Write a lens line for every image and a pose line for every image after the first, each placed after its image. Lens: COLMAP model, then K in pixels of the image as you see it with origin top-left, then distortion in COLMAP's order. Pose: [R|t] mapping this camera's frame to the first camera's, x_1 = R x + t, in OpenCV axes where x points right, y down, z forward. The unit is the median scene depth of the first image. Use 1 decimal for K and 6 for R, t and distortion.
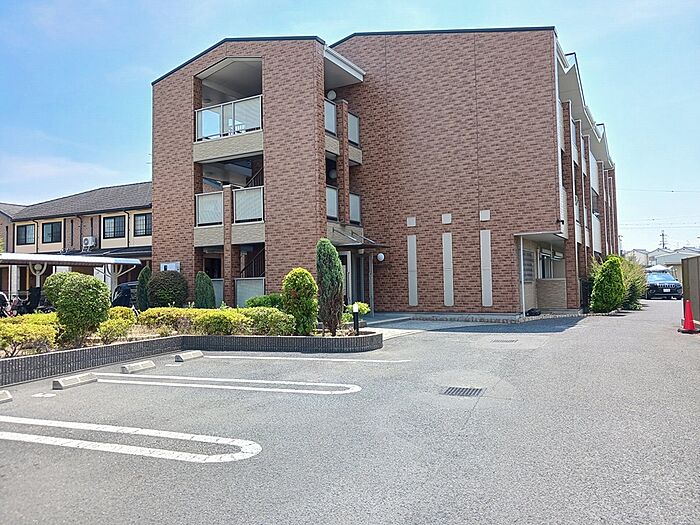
lens RADIAL K [[552.9, 0, 350.7], [0, 552.9, 248.9], [0, 0, 1]] dist [0.048875, -0.004637]
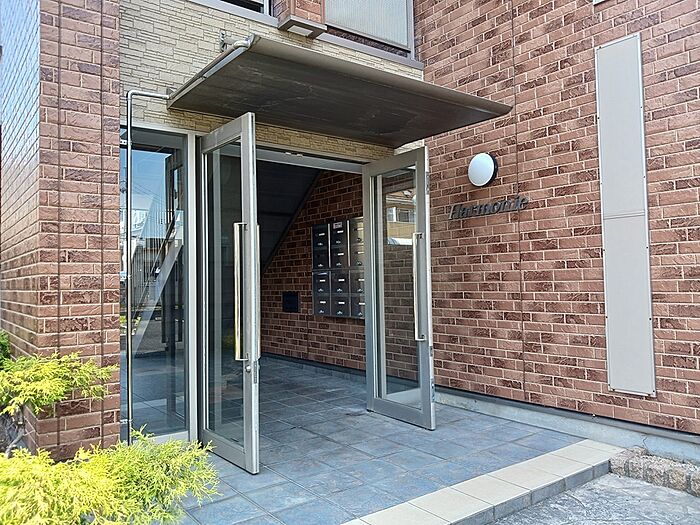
lens RADIAL K [[552.9, 0, 350.7], [0, 552.9, 248.9], [0, 0, 1]] dist [0.048875, -0.004637]
pose [[0.906778, -0.015135, -0.421337, 0.109937], [0.016857, 0.999858, 0.000361, 0.050839], [0.421271, -0.007430, 0.906904, 0.793424]]
